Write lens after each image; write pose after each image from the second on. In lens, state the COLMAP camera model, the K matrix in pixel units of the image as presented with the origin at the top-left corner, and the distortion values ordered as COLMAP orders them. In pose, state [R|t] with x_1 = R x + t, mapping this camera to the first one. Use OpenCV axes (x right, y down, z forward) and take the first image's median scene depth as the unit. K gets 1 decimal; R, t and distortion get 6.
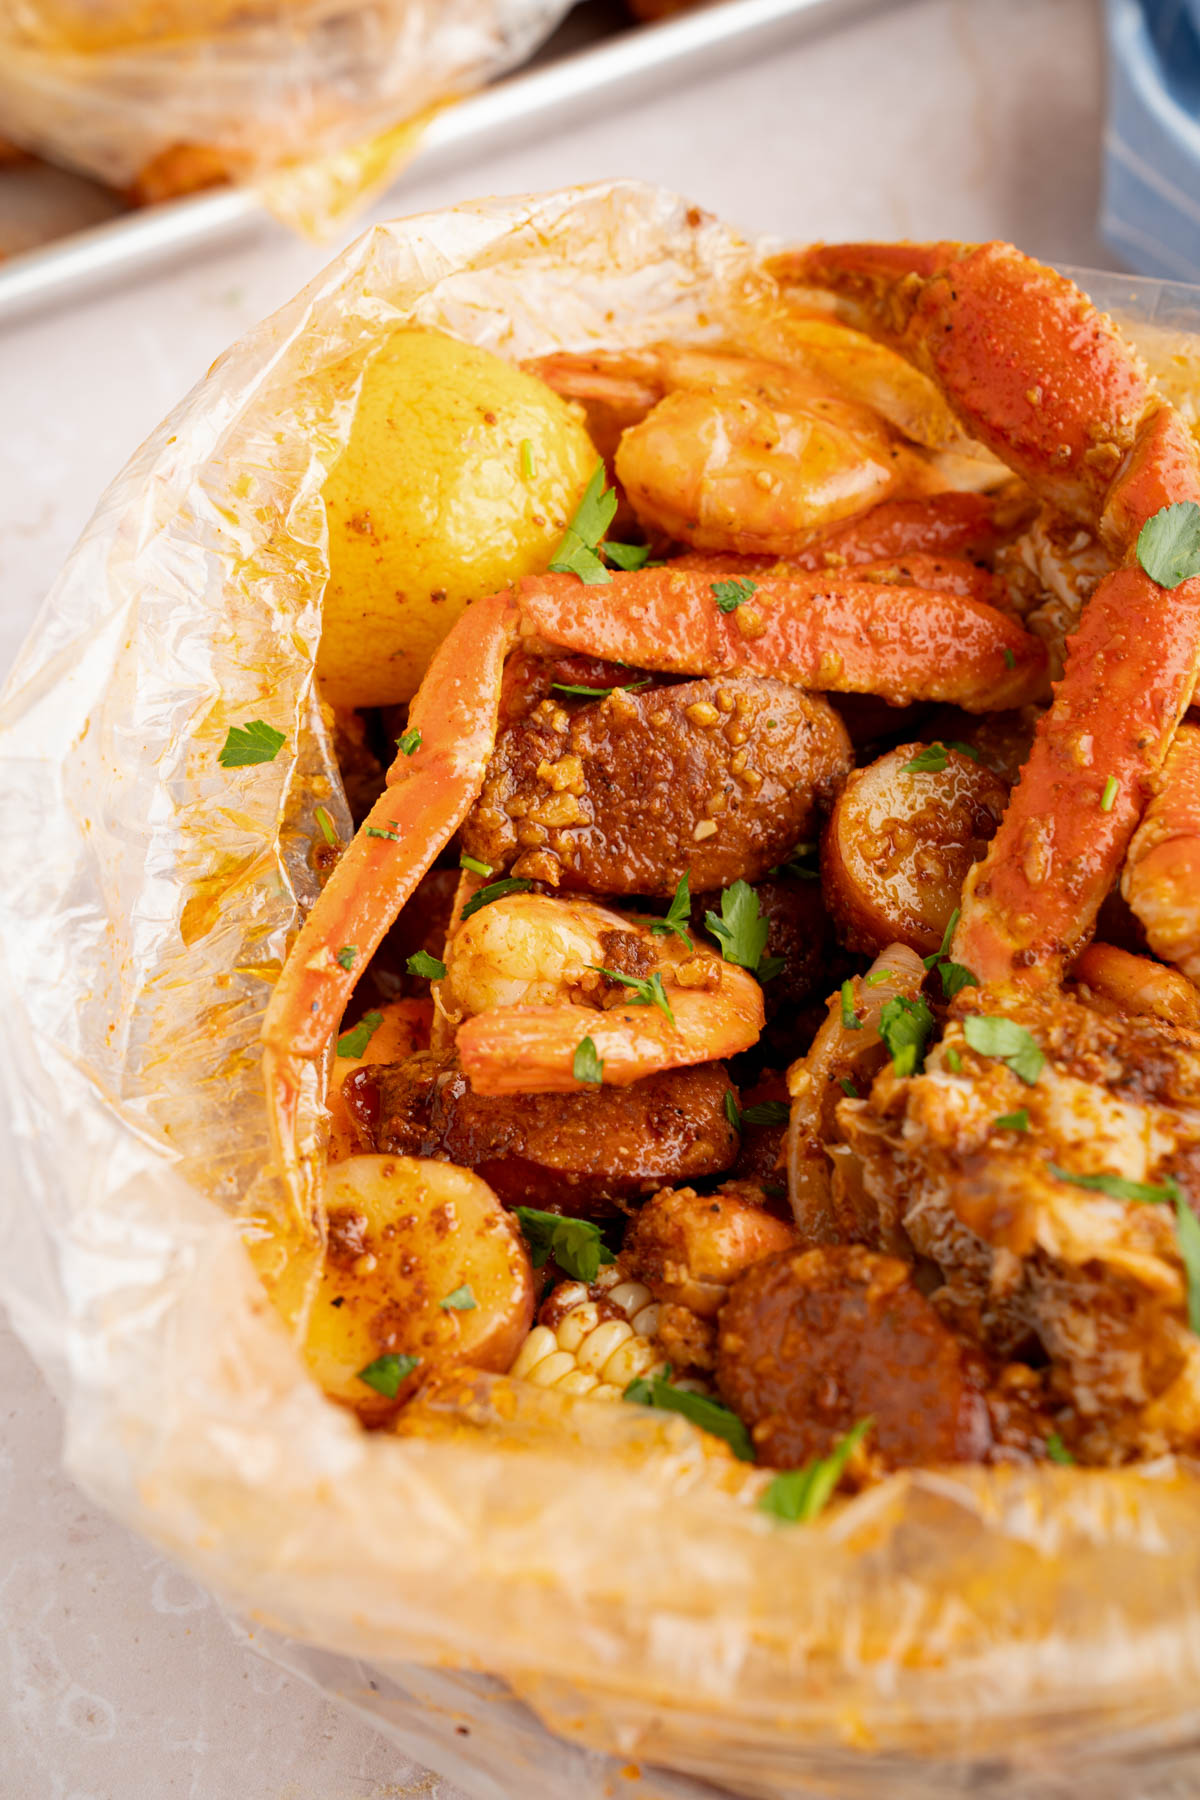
lens RADIAL K [[2603.3, 0, 675.6], [0, 2603.3, 899.4], [0, 0, 1]] dist [0.096499, 0.011021]
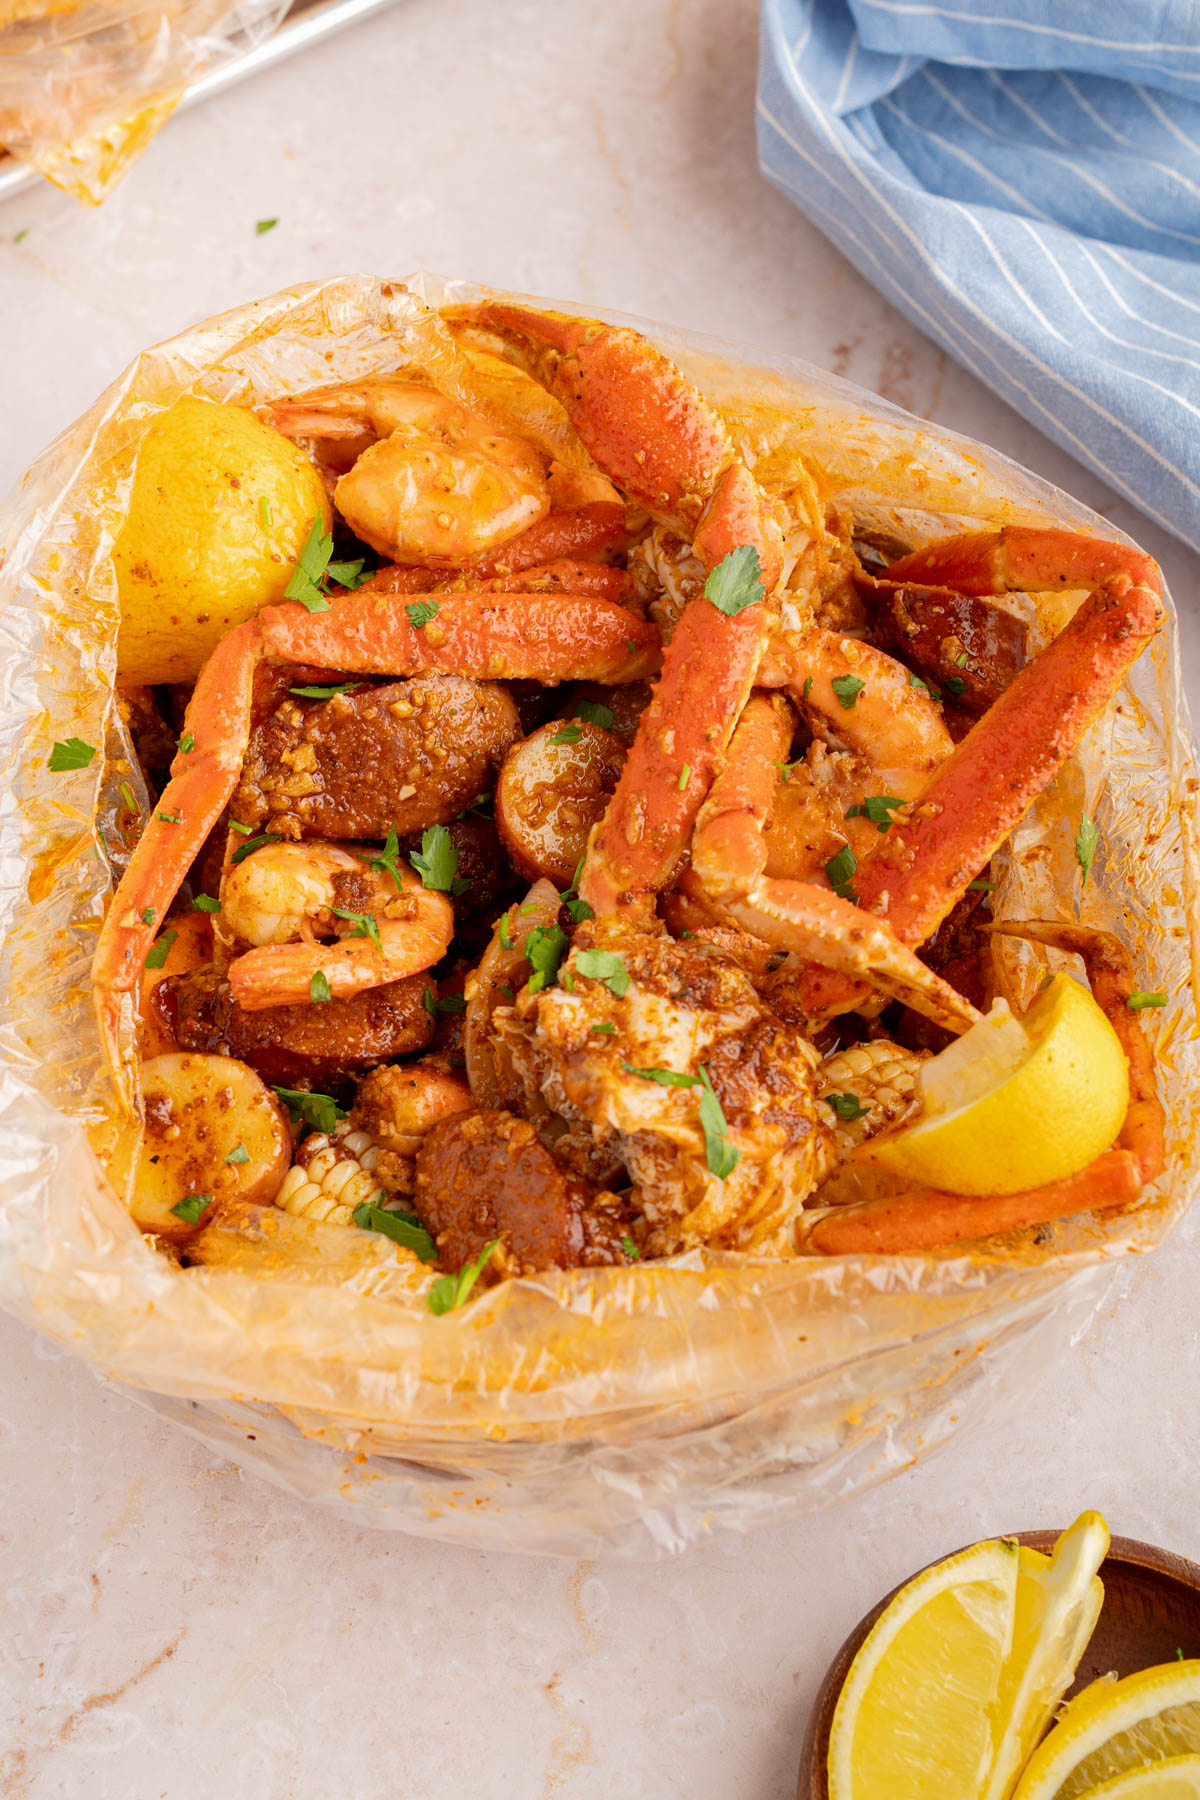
lens RADIAL K [[2683.2, 0, 600.0], [0, 2683.2, 900.0], [0, 0, 1]] dist [0.085158, -0.029993]
pose [[0.998719, -0.036448, 0.035088, 0.066243], [0.031653, 0.991184, 0.128652, -0.161412], [-0.039467, -0.127377, 0.991069, -0.445554]]
